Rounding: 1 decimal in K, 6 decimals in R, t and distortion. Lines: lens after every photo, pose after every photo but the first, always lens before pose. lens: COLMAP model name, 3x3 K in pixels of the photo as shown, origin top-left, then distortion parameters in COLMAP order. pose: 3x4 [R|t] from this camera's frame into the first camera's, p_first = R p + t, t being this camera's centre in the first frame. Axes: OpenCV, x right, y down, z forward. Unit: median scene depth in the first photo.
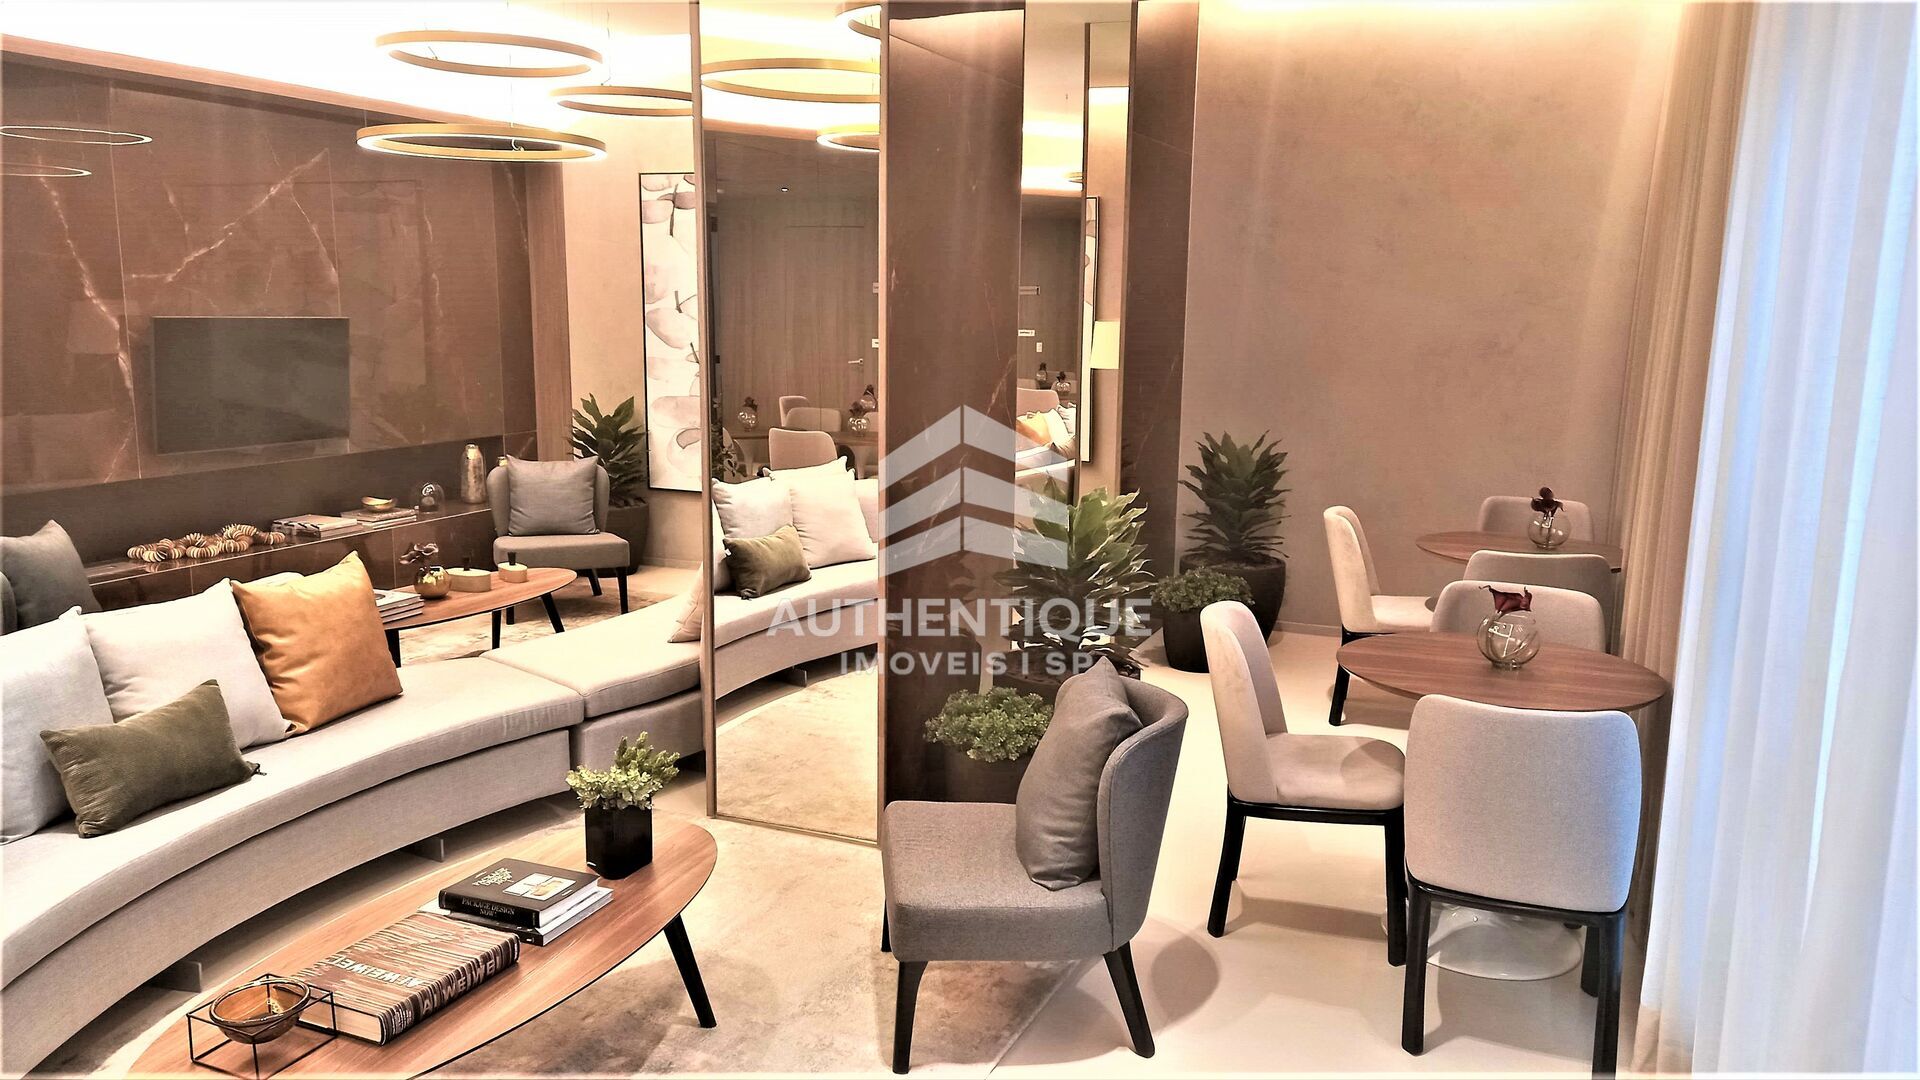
lens RADIAL K [[1386.5, 0, 955.4], [0, 1386.5, 535.6], [0, 0, 1]] dist [0.090810, -0.096188]
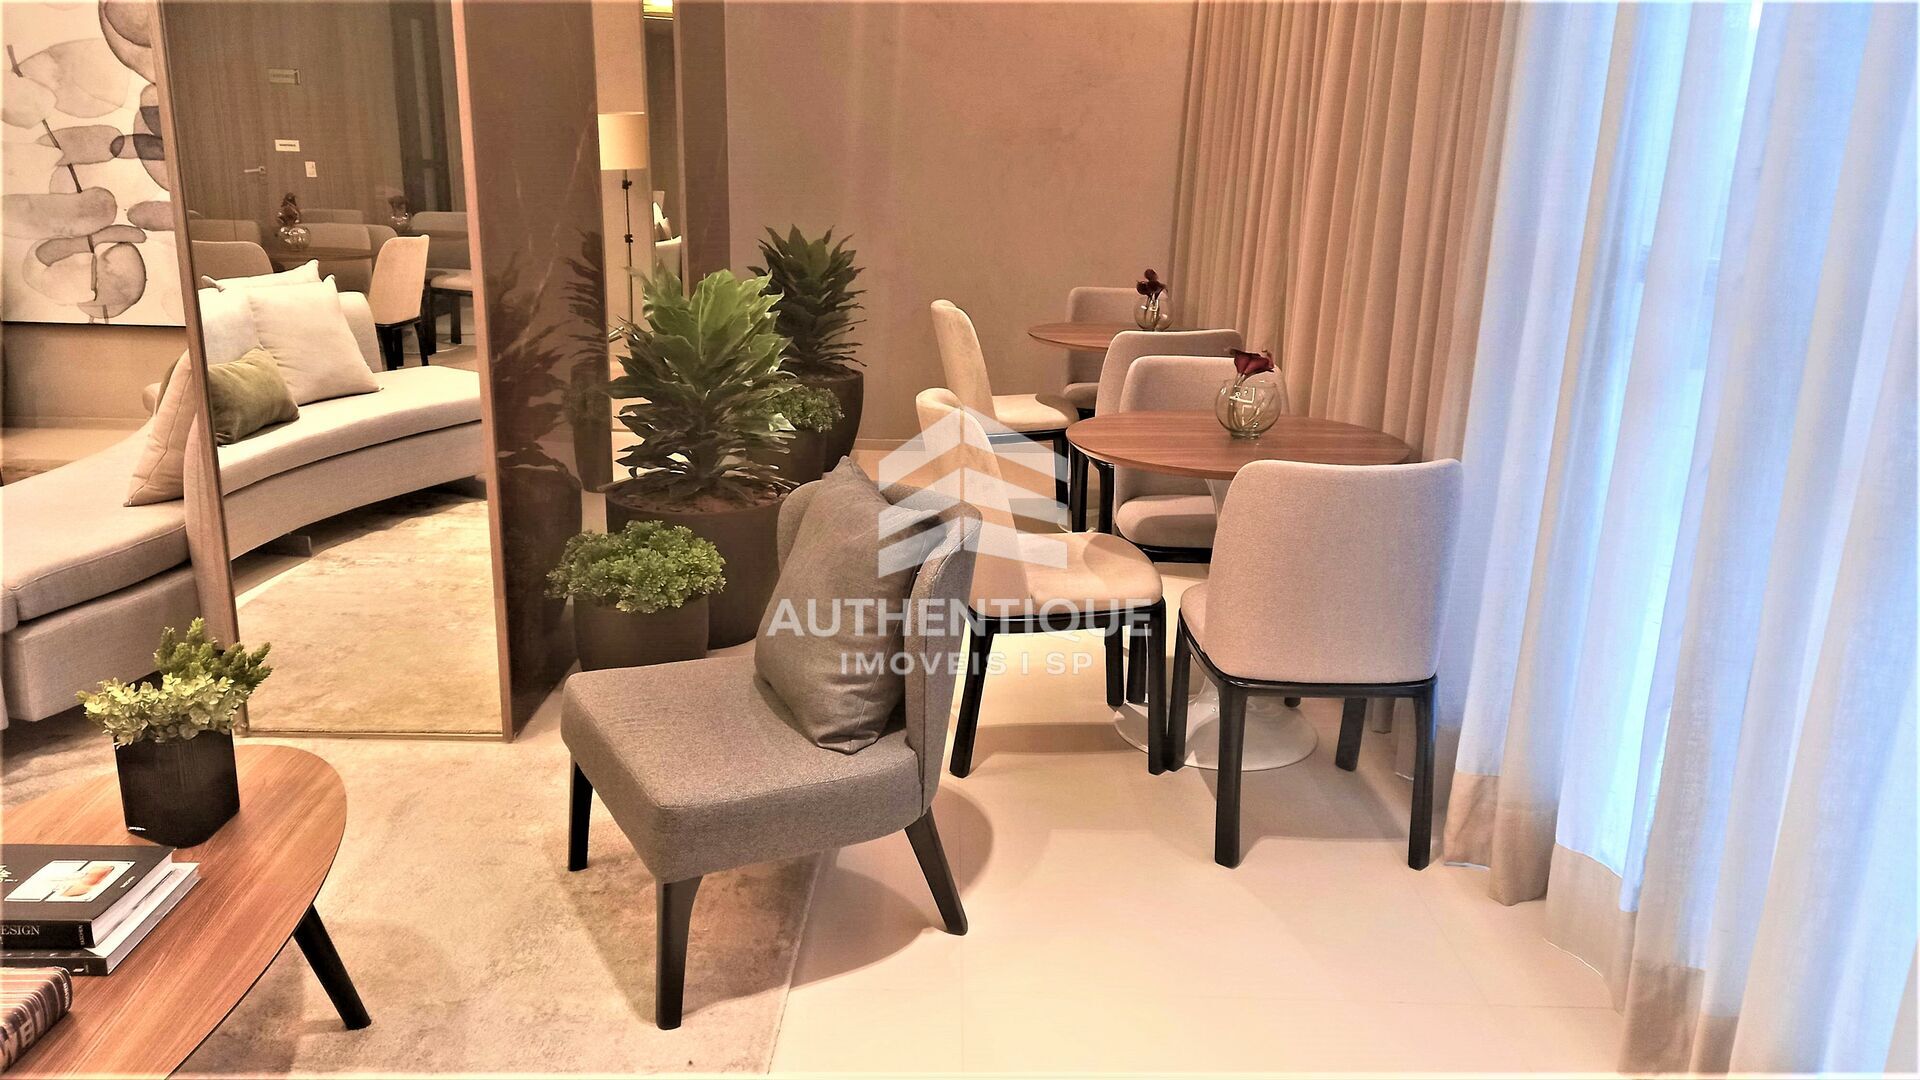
lens RADIAL K [[1386.5, 0, 955.4], [0, 1386.5, 535.6], [0, 0, 1]] dist [0.090810, -0.096188]
pose [[0.917173, -0.095854, 0.386790, -0.145967], [0.053896, 0.991559, 0.117927, 0.043567], [-0.394829, -0.087313, 0.914596, 0.260686]]
